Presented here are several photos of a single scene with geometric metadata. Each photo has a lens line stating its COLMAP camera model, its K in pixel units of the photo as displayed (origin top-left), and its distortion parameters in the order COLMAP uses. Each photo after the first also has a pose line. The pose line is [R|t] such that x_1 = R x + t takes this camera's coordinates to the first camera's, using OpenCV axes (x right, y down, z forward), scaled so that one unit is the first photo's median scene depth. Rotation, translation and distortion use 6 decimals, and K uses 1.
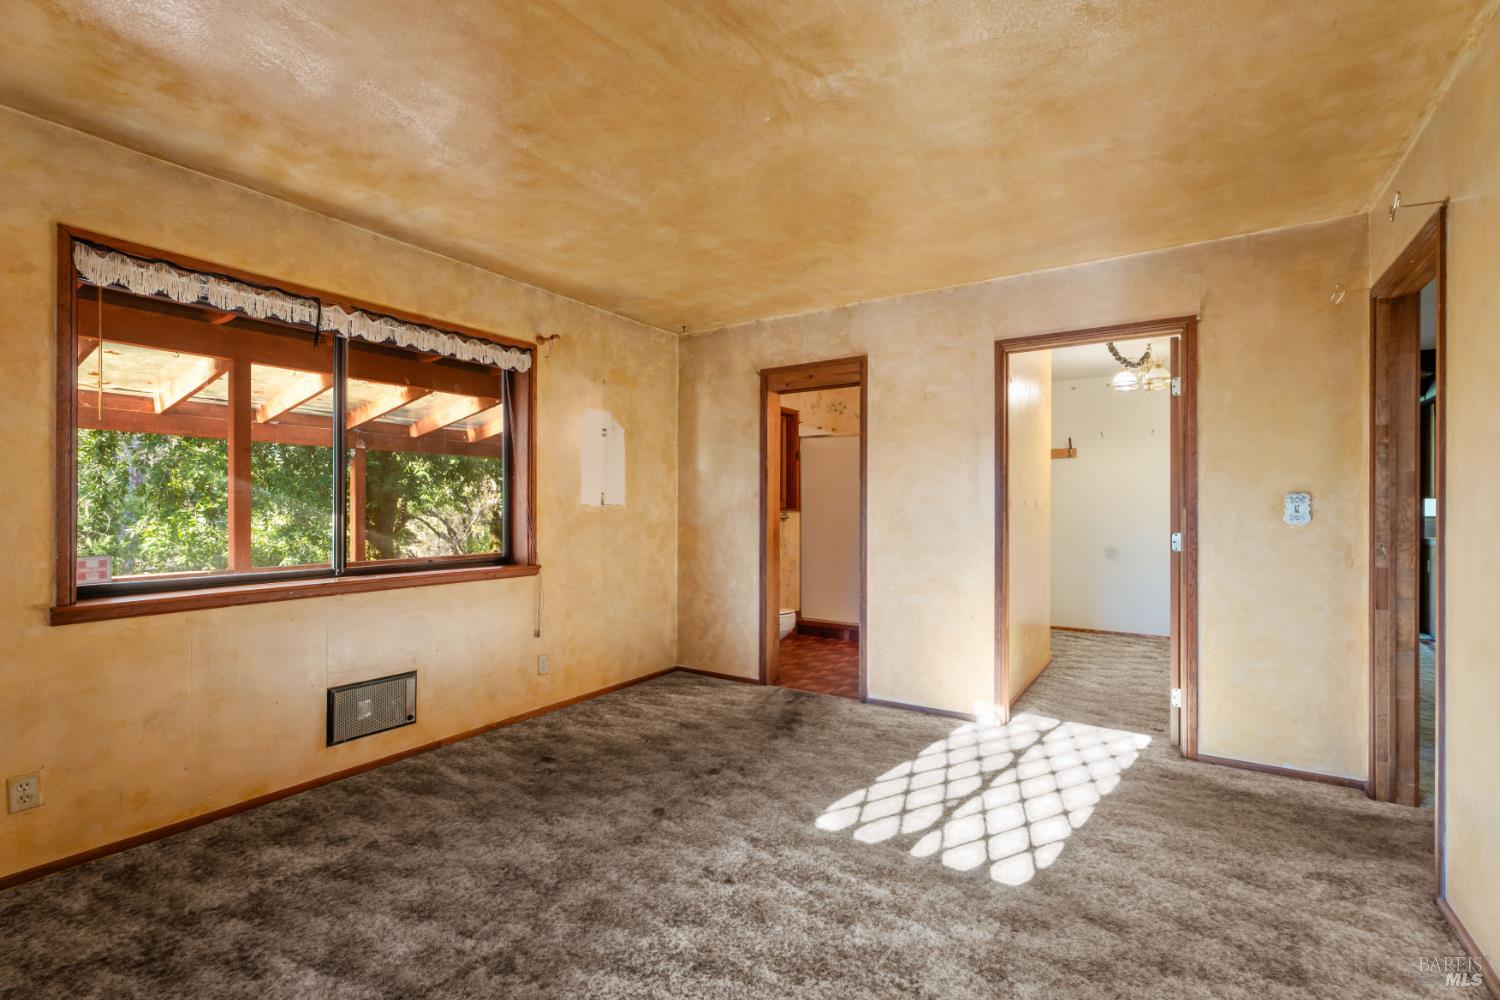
lens RADIAL K [[669.9, 0, 751.7], [0, 669.9, 509.4], [0, 0, 1]] dist [0.001866, 0.000503]
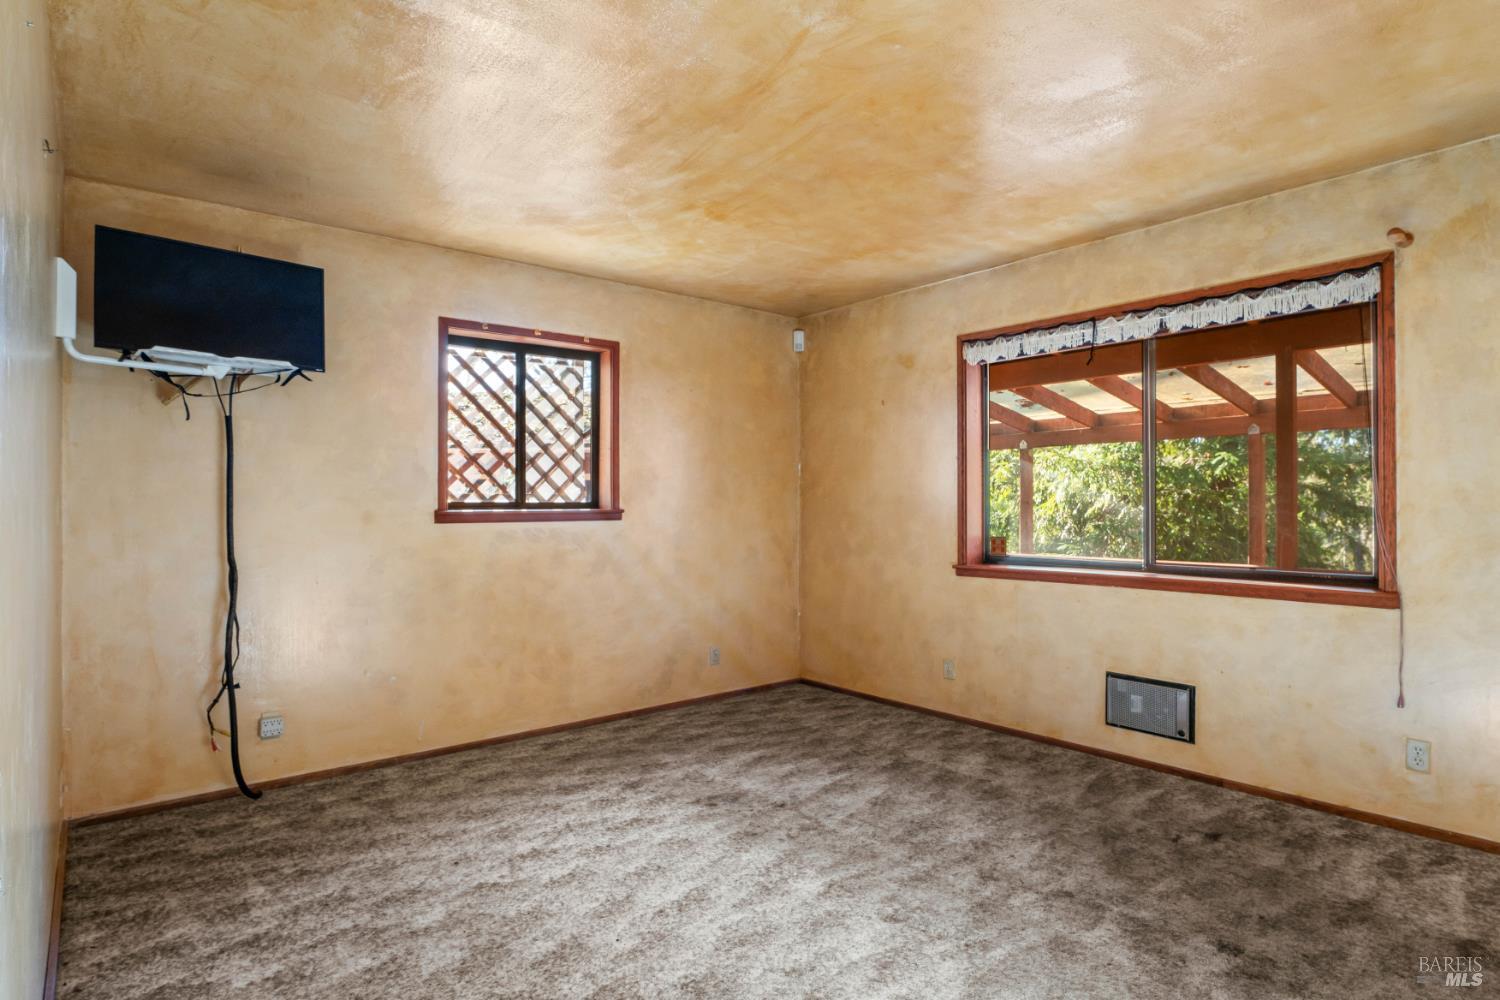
lens RADIAL K [[788.5, 0, 750.0], [0, 788.5, 500.0], [0, 0, 1]] dist [-0.001353, -0.001001]
pose [[-0.297981, -0.005792, -0.954554, 0.805801], [0.001774, 0.999977, -0.006622, -0.003134], [0.954570, -0.003667, -0.297964, 0.877200]]
